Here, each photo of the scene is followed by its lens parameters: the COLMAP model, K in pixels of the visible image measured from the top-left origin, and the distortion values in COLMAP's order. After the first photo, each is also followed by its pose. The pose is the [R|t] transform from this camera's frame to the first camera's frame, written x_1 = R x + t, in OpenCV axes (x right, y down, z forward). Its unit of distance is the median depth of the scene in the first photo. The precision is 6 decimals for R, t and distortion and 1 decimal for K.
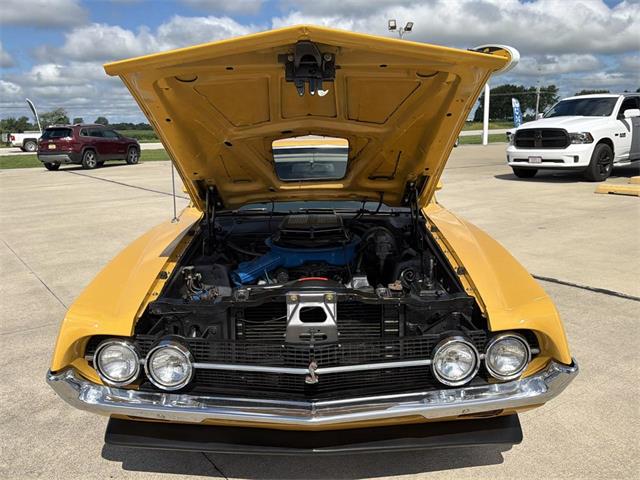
lens RADIAL K [[573.6, 0, 318.2], [0, 573.6, 248.5], [0, 0, 1]] dist [0.083662, -0.135582]
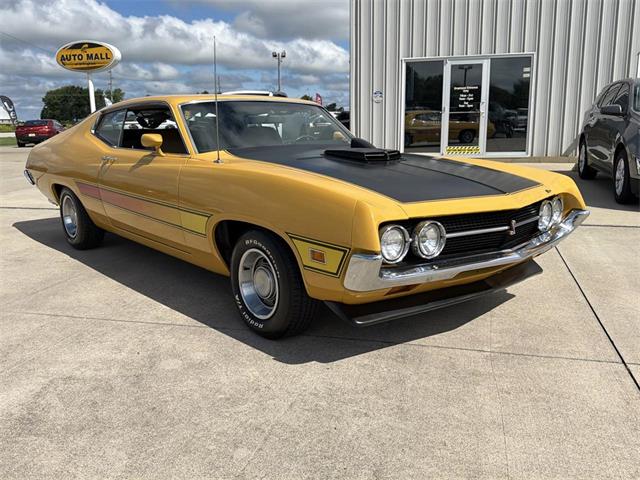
lens RADIAL K [[573.6, 0, 318.9], [0, 573.6, 244.6], [0, 0, 1]] dist [0.083662, -0.135582]
pose [[0.761638, -0.121378, 0.636534, -0.752724], [0.128999, 0.991040, 0.034626, 0.081629], [-0.635033, 0.055740, 0.770471, 0.100244]]
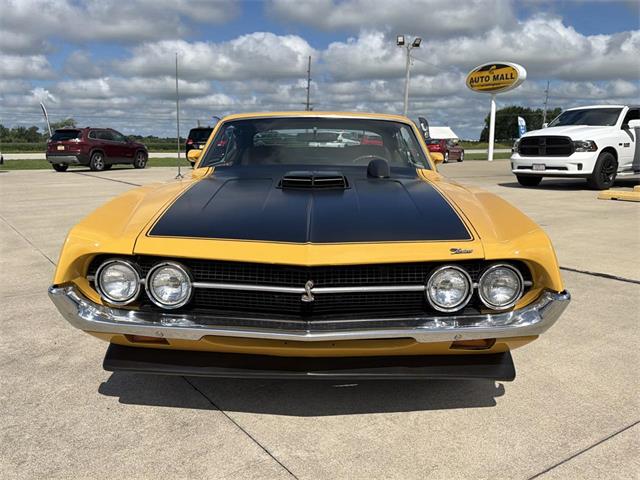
lens RADIAL K [[573.6, 0, 317.3], [0, 573.6, 246.5], [0, 0, 1]] dist [0.083662, -0.135582]
pose [[0.999613, 0.026535, -0.008391, 0.006680], [-0.026787, 0.999146, -0.031452, 0.095306], [0.007549, 0.031665, 0.999470, -0.012270]]
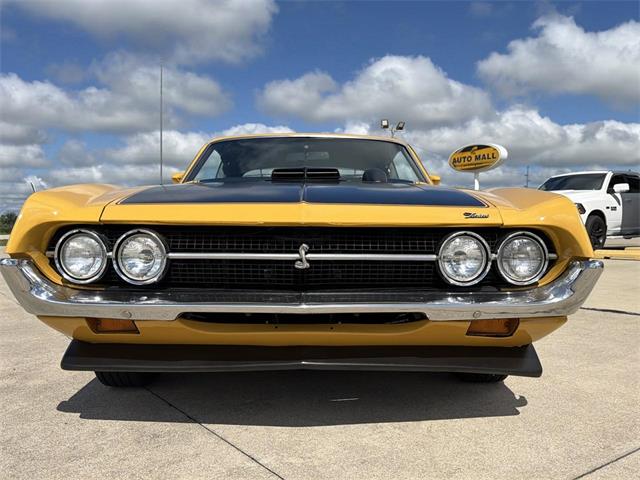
lens RADIAL K [[573.6, 0, 318.9], [0, 573.6, 246.8], [0, 0, 1]] dist [0.083662, -0.135582]
pose [[0.999762, 0.019267, 0.010250, 0.002742], [-0.017186, 0.984535, -0.174344, 0.200367], [-0.013450, 0.174126, 0.984632, 0.075558]]
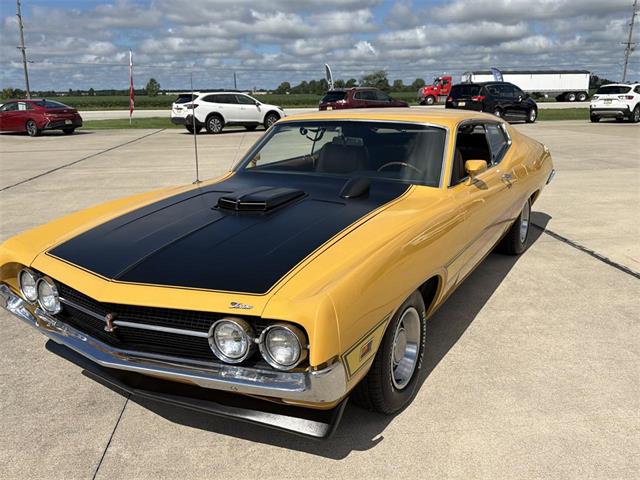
lens RADIAL K [[573.6, 0, 321.7], [0, 573.6, 242.0], [0, 0, 1]] dist [0.083662, -0.135582]
pose [[0.870897, 0.132600, -0.473239, 0.506026], [-0.107403, 0.990990, 0.080020, -0.047919], [0.479586, -0.018862, 0.877292, 0.103066]]
